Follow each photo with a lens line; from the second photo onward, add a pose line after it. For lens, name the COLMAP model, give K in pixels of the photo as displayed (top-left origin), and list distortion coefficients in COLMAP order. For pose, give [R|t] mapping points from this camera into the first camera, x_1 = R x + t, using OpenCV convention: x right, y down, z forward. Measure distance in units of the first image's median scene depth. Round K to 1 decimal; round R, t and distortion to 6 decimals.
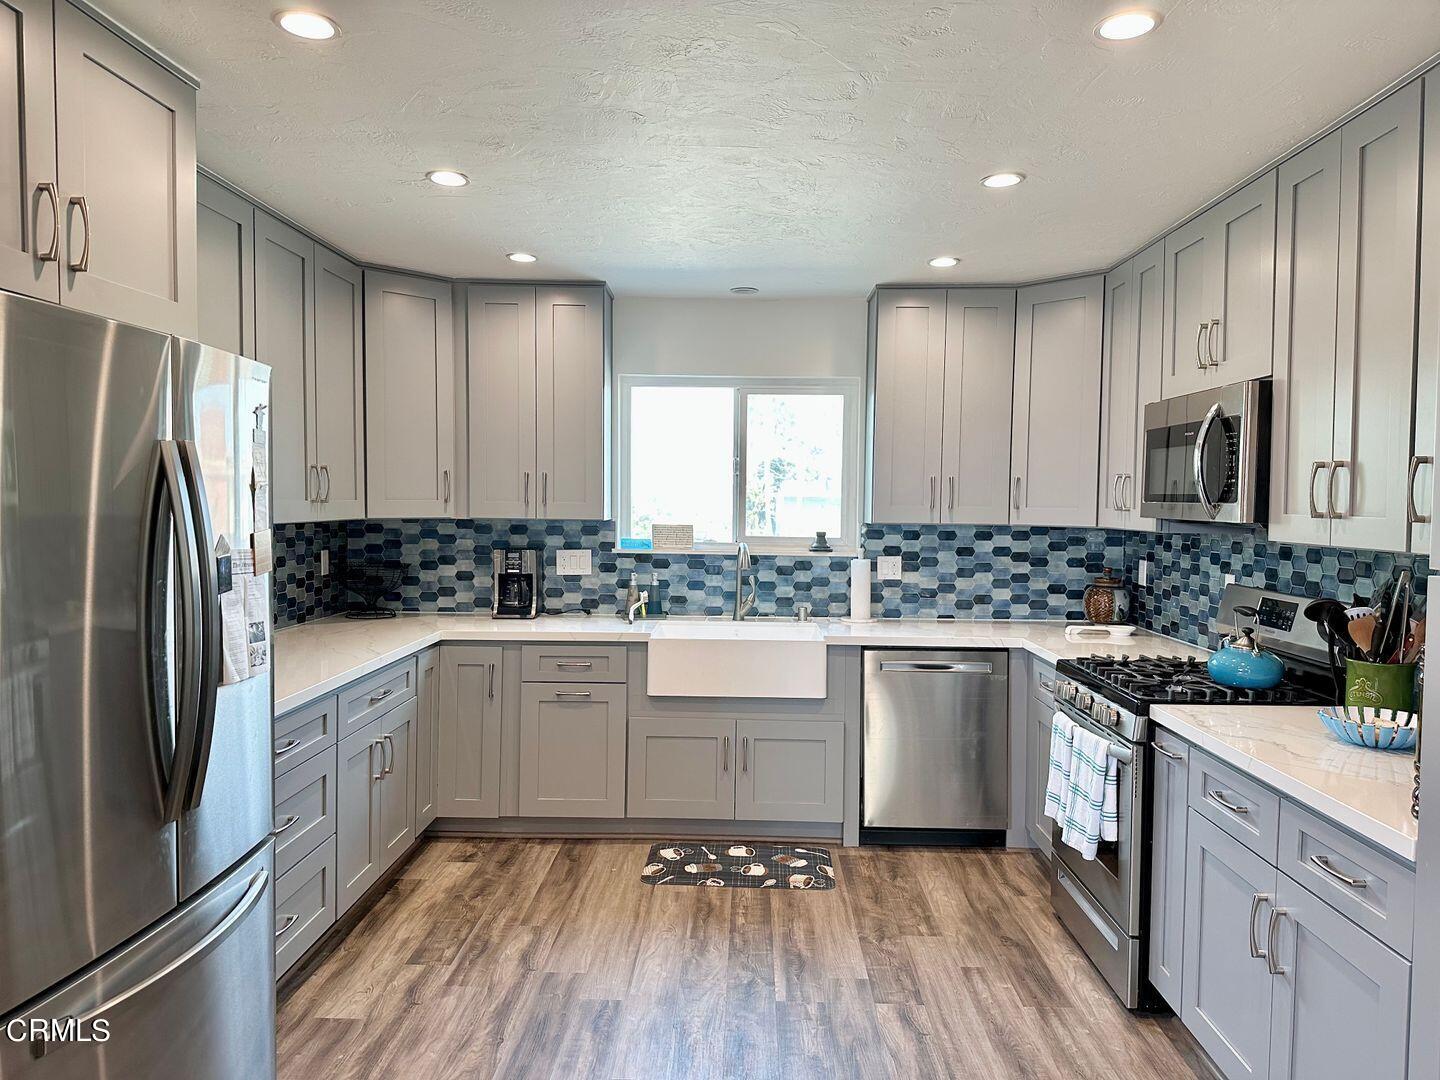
lens RADIAL K [[1012.7, 0, 738.1], [0, 1012.7, 534.9], [0, 0, 1]] dist [0.079635, -0.087165]
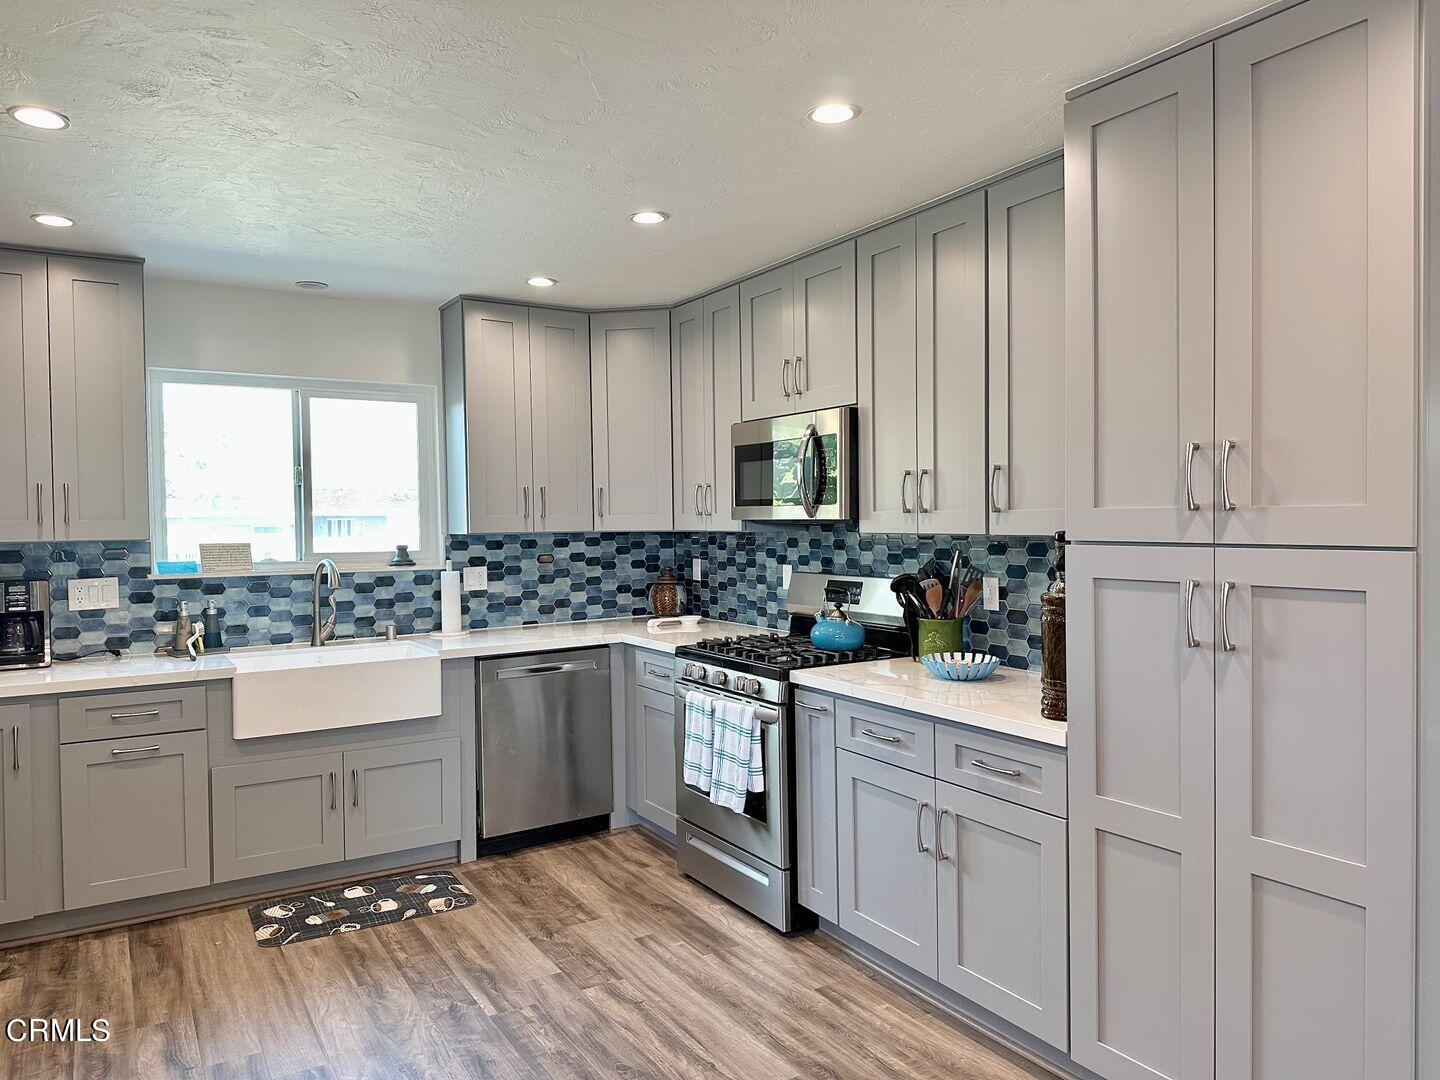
lens RADIAL K [[1012.7, 0, 720.9], [0, 1012.7, 532.6], [0, 0, 1]] dist [0.079635, -0.087165]
pose [[0.838102, -0.030710, 0.544648, -0.204044], [0.041719, 0.999098, -0.007864, 0.005505], [-0.543915, 0.029313, 0.838628, 0.026759]]
